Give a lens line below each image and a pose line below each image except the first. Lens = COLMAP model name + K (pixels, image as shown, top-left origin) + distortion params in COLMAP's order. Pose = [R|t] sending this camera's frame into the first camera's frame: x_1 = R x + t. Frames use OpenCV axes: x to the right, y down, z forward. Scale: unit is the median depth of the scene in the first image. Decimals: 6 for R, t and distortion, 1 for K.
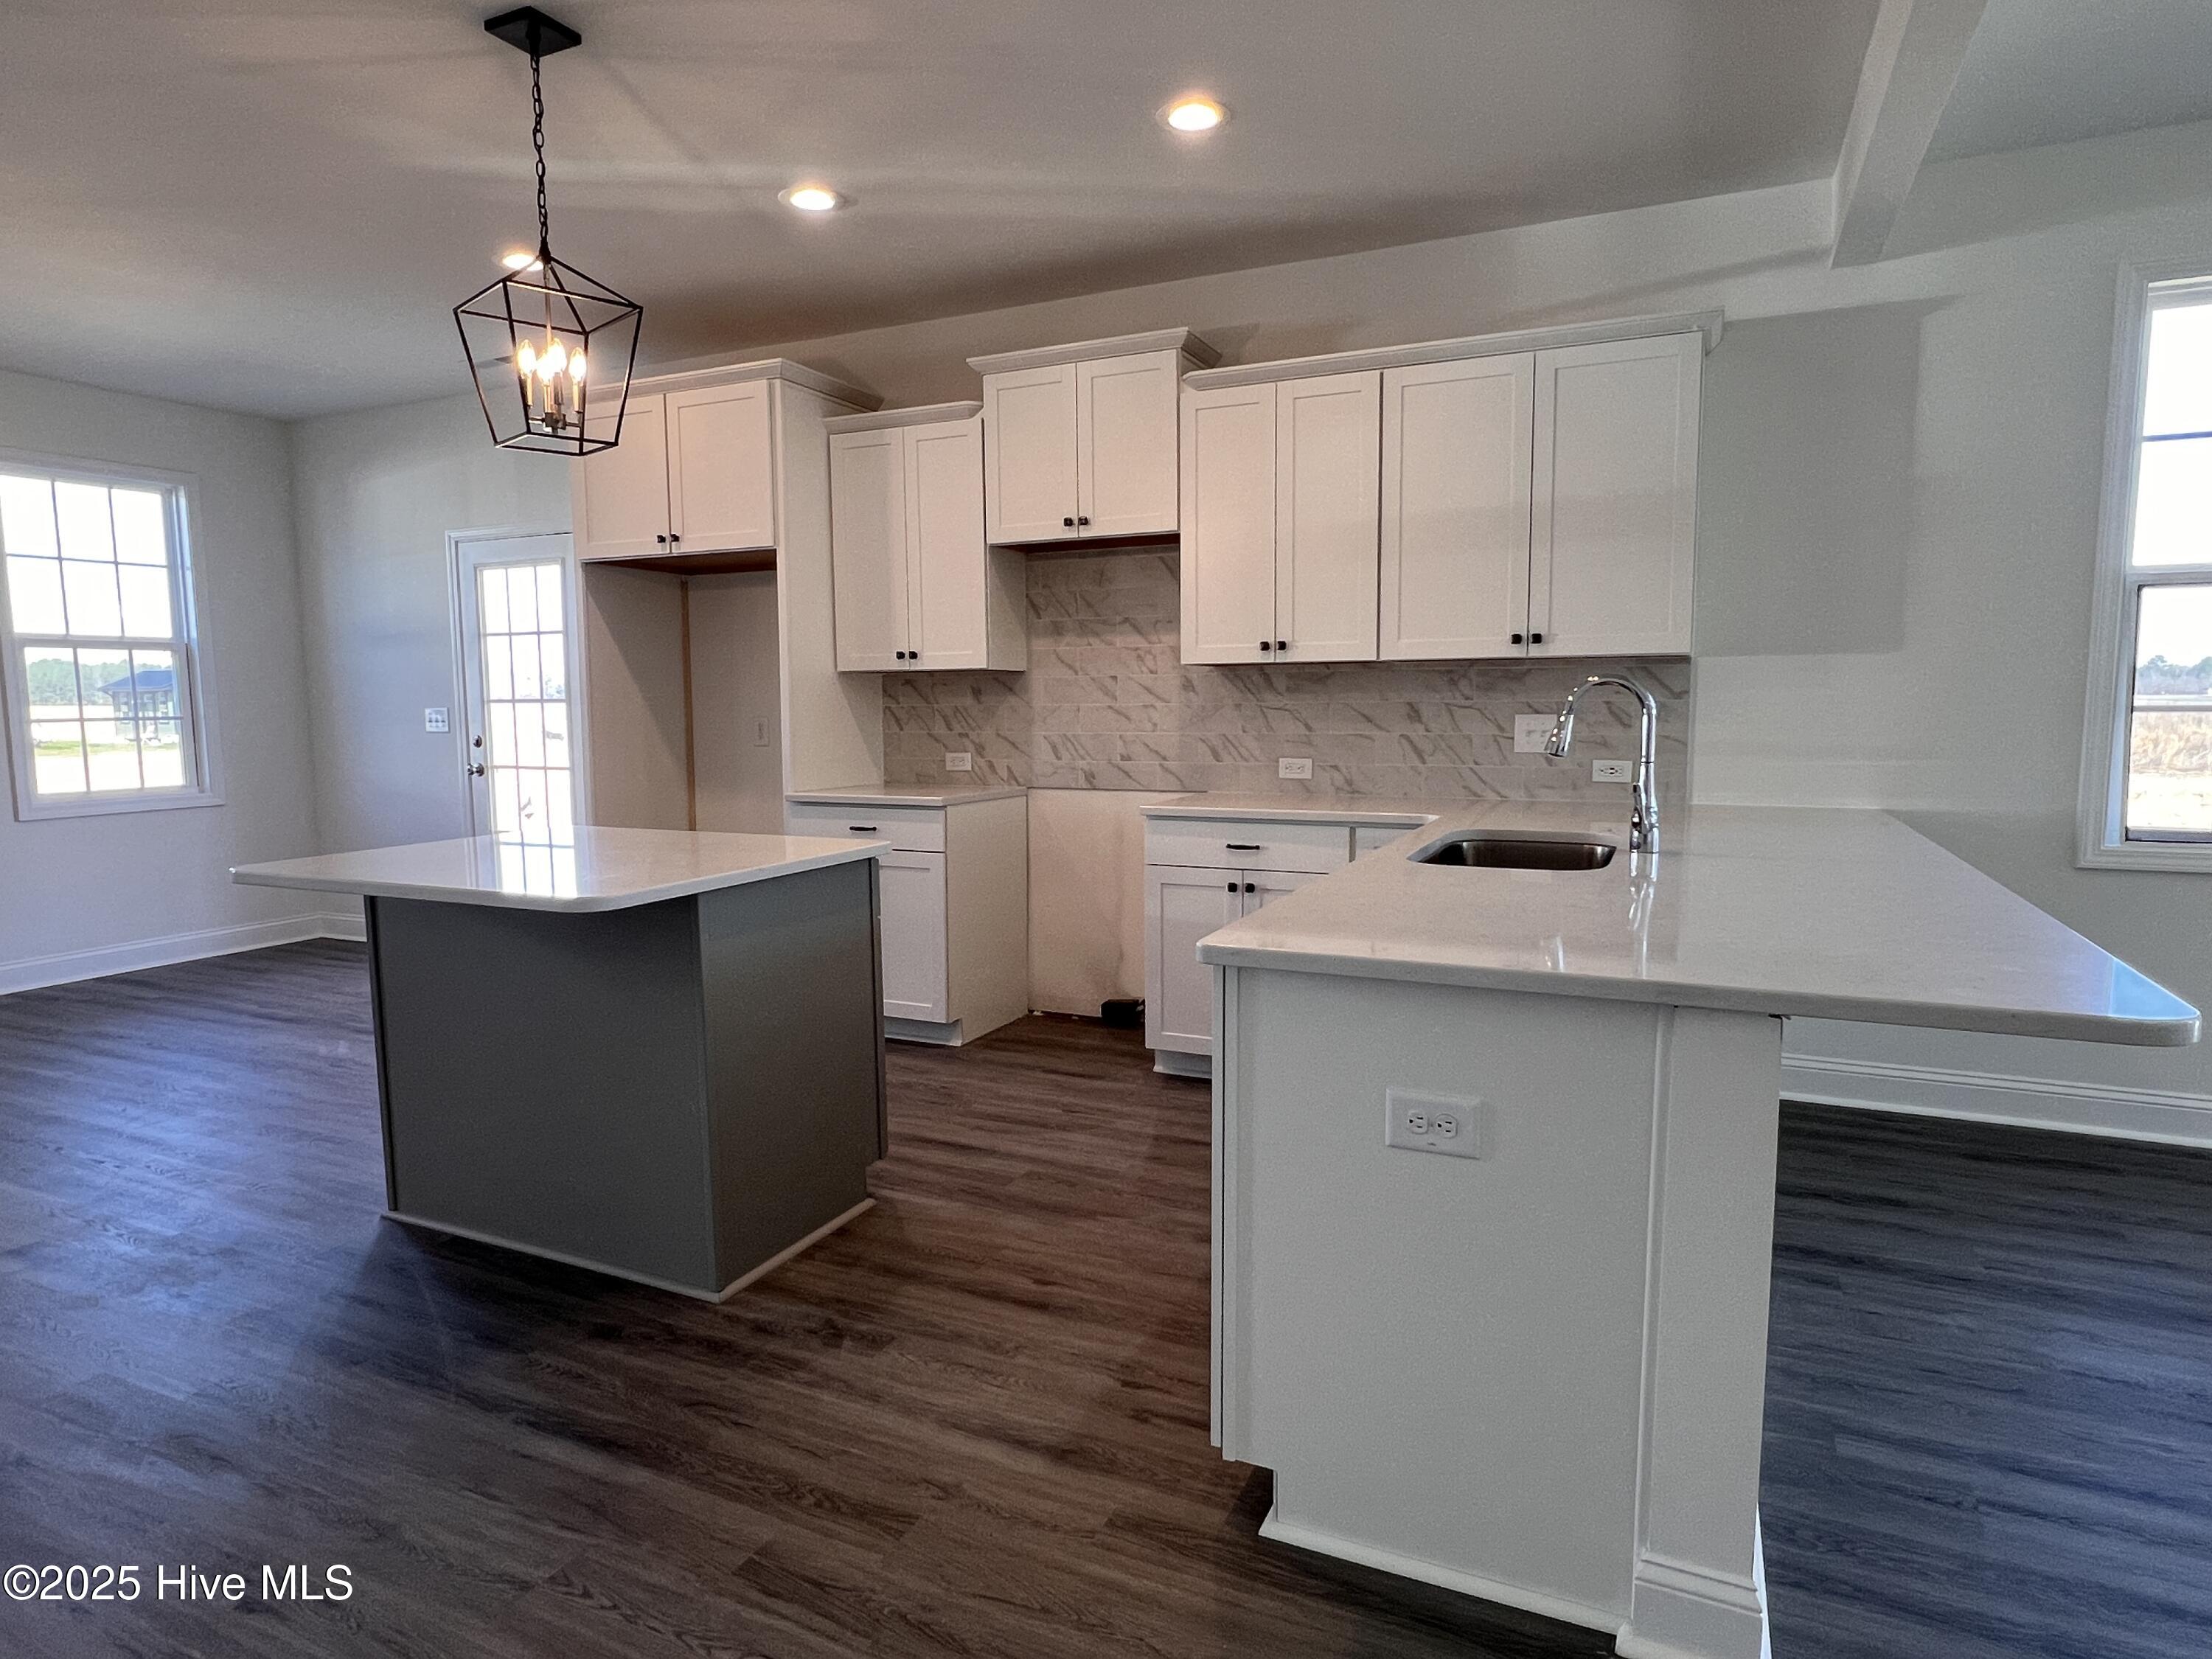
lens RADIAL K [[1280.8, 0, 1109.8], [0, 1280.8, 842.5], [0, 0, 1]] dist [-0.001383, -0.000441]
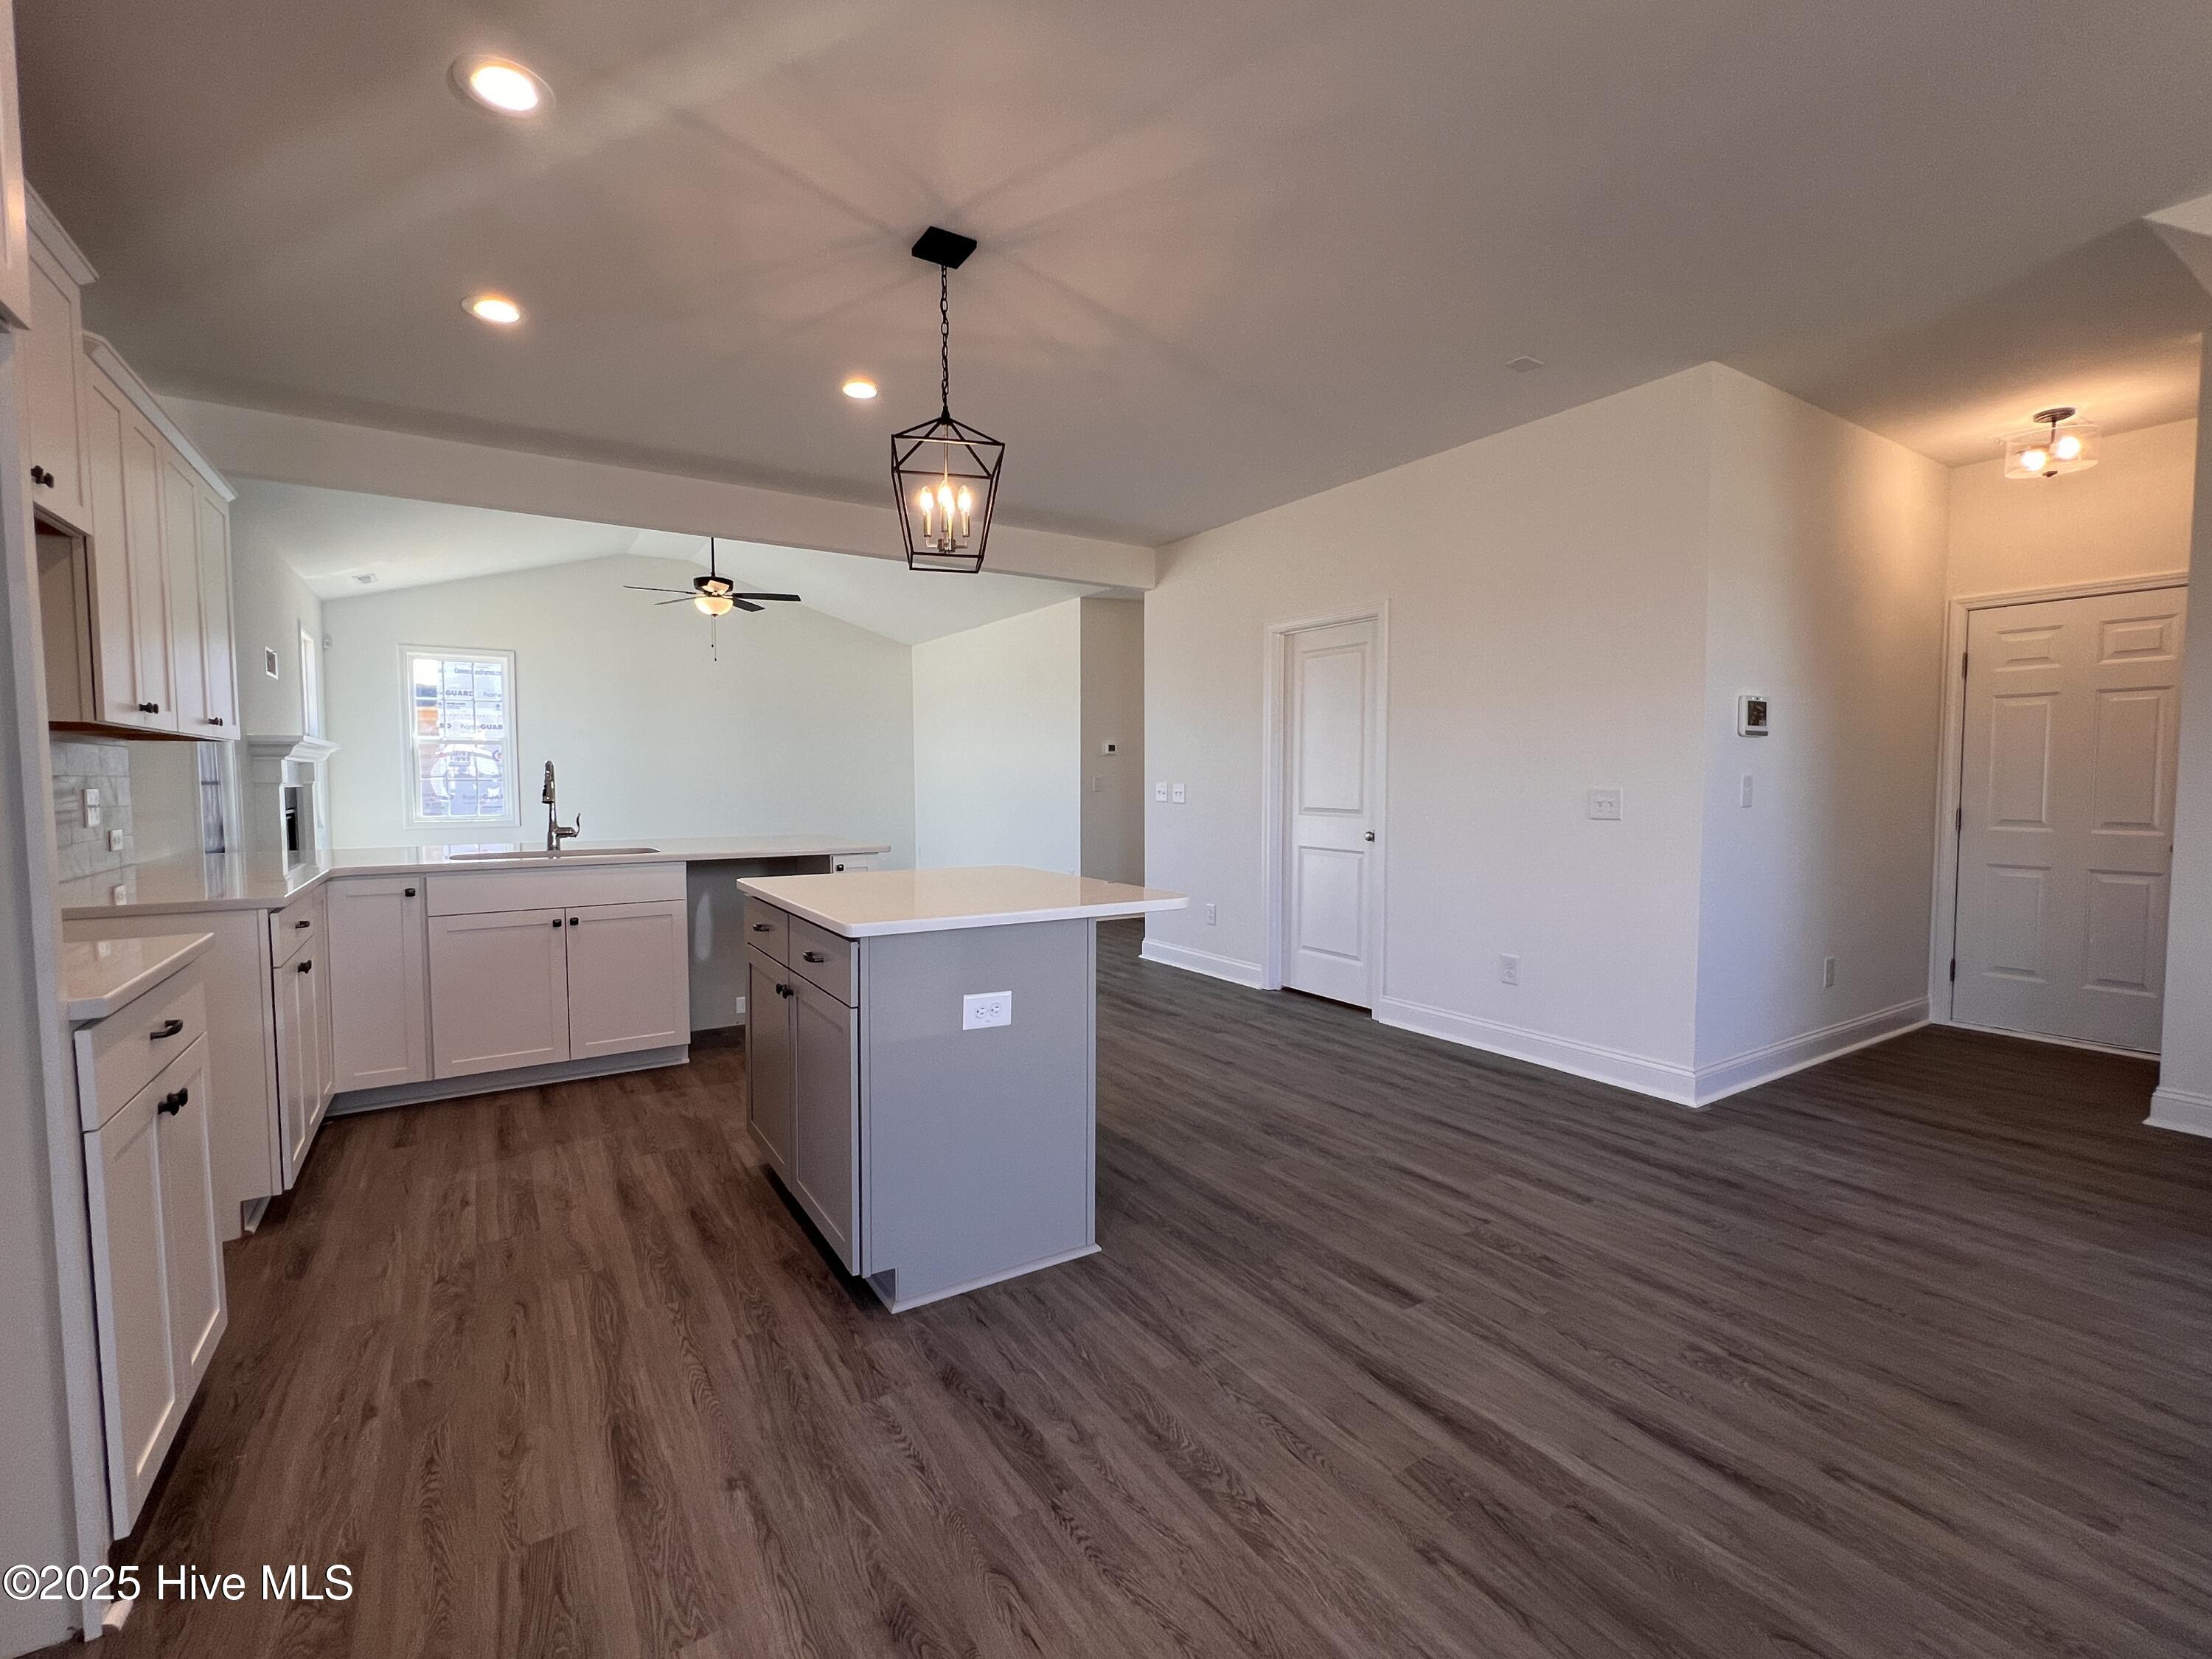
lens RADIAL K [[970.3, 0, 1110.5], [0, 970.3, 822.9], [0, 0, 1]] dist [0.000883, -0.000507]
pose [[-0.855112, -0.015680, 0.518207, -0.701582], [0.064771, 0.988480, 0.136790, -0.117515], [-0.514382, 0.150535, -0.844246, 1.150732]]
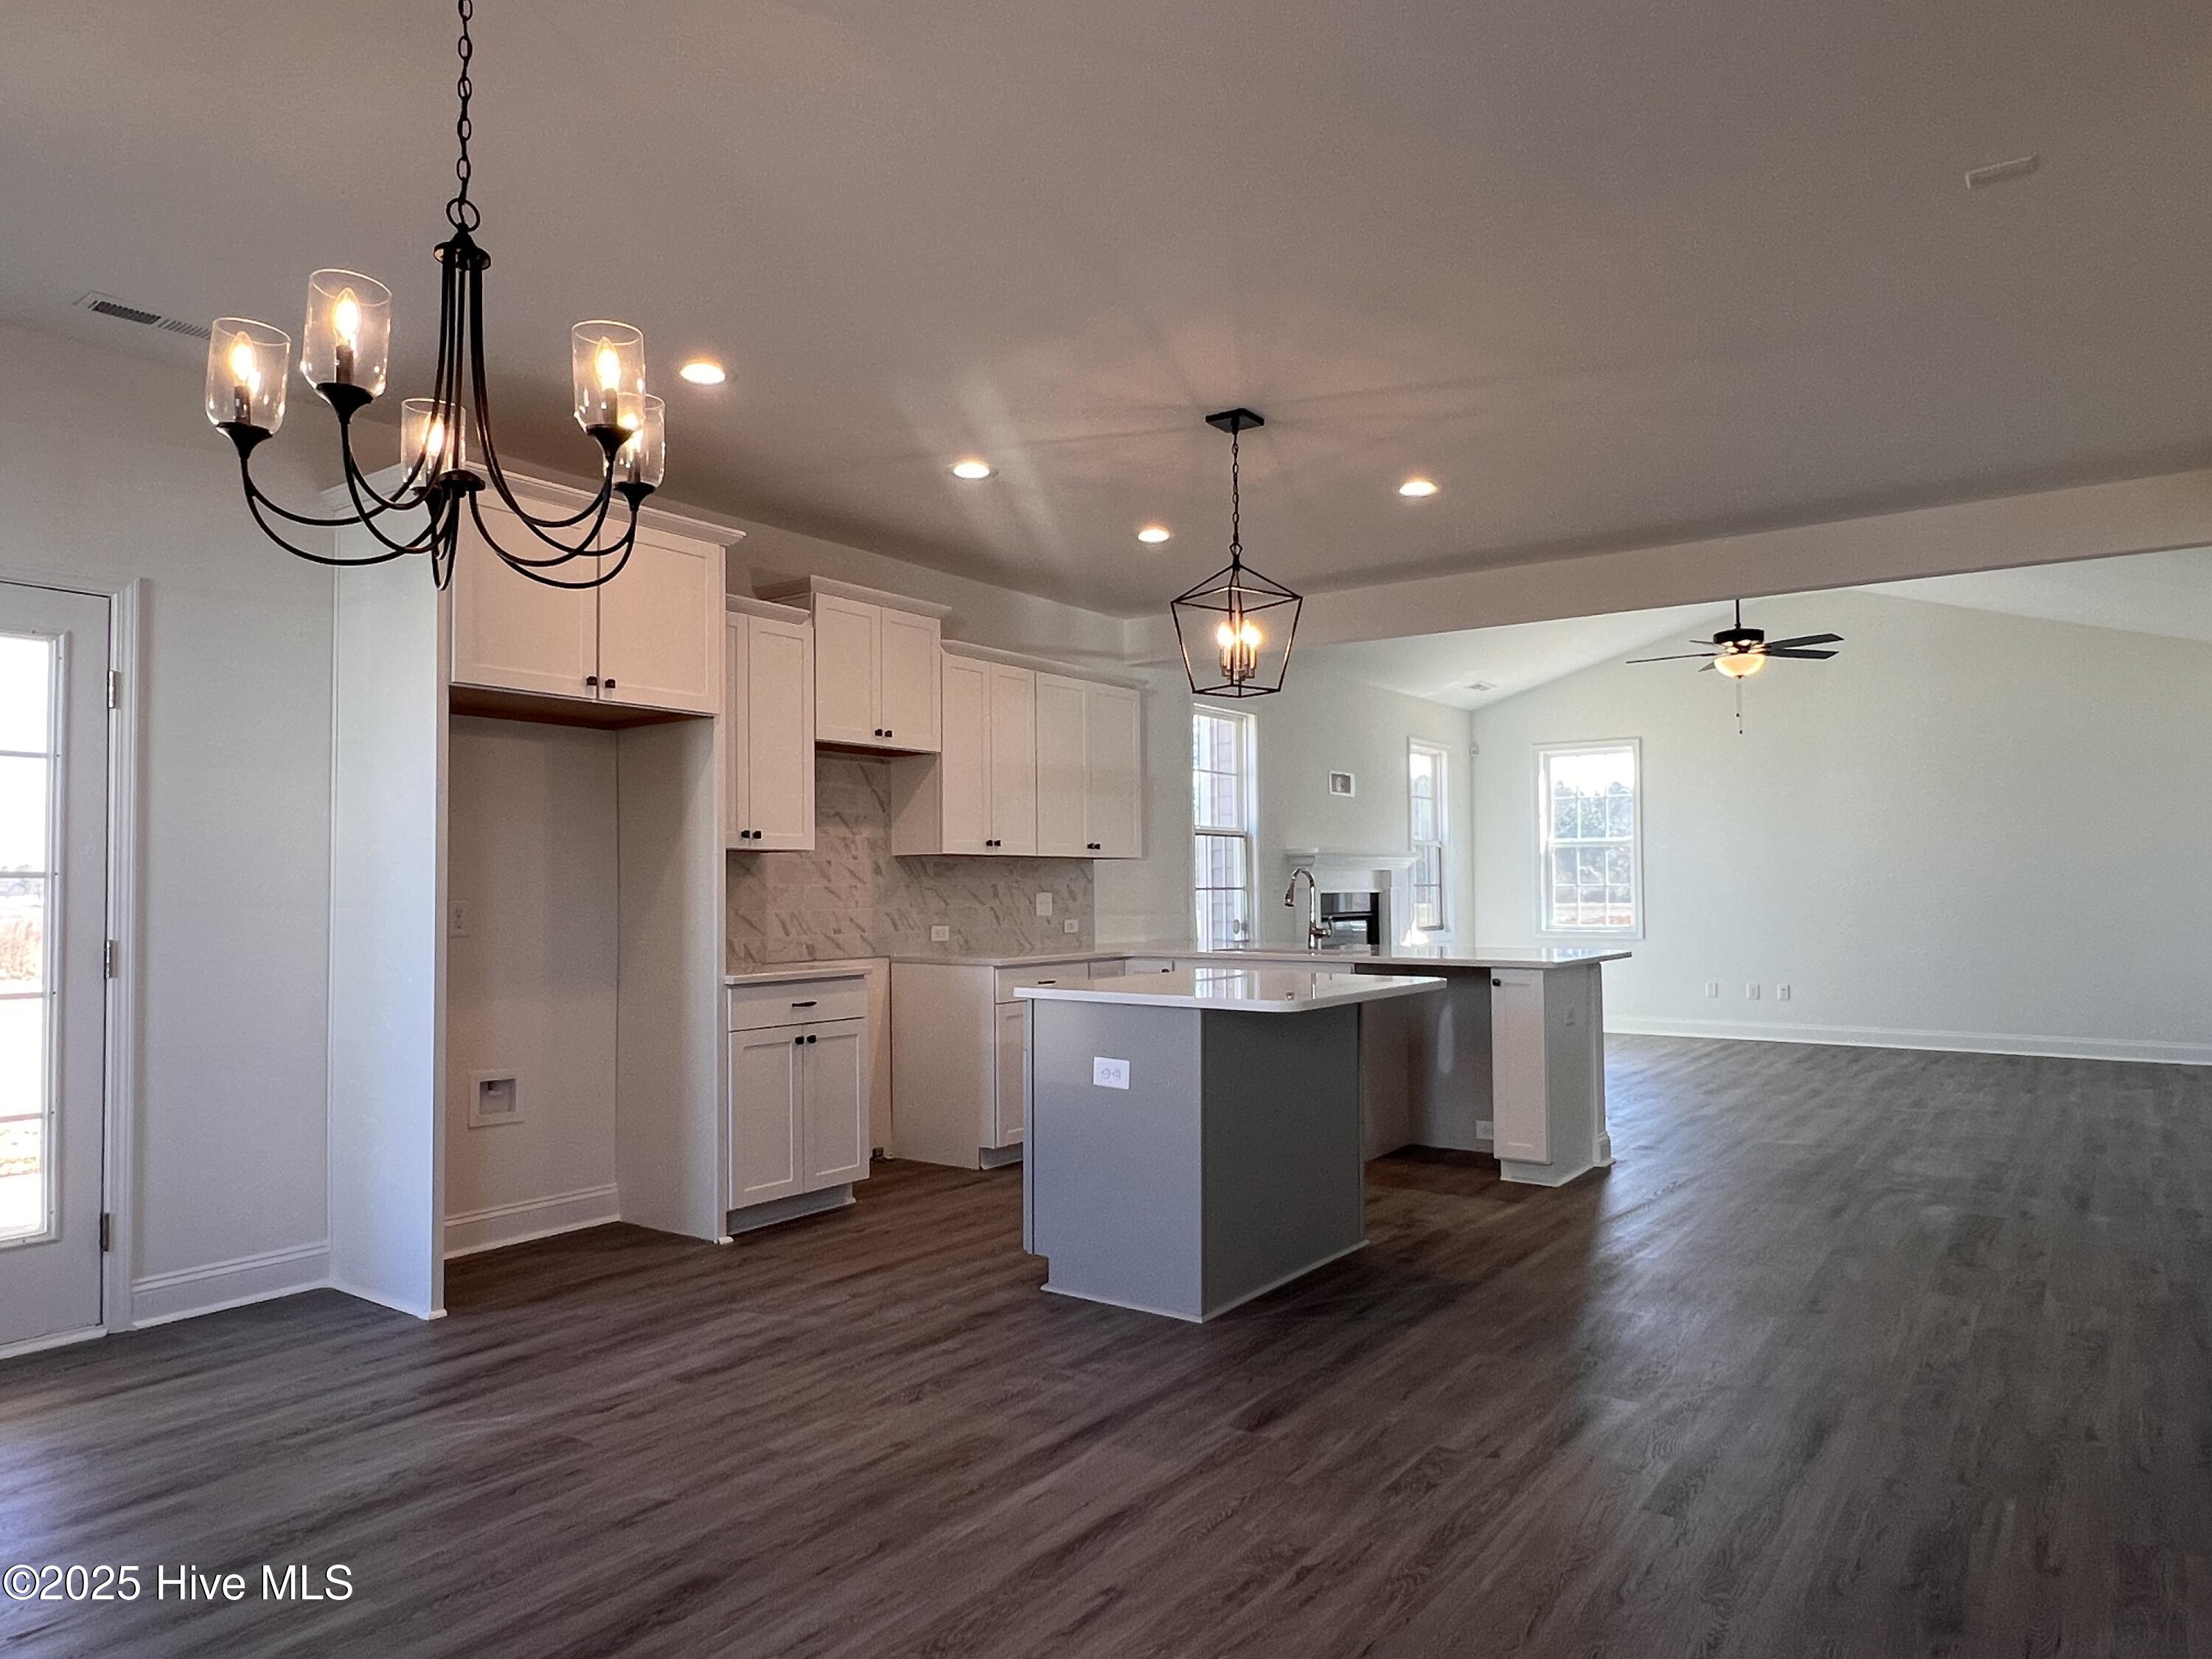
lens RADIAL K [[1432.1, 0, 1106.2], [0, 1432.1, 839.9], [0, 0, 1]] dist [0.003645, -0.002036]
pose [[0.162029, 0.039522, 0.985994, -1.314668], [0.113594, 0.991808, -0.058422, -0.048388], [-0.980226, 0.121469, 0.156212, 0.594454]]
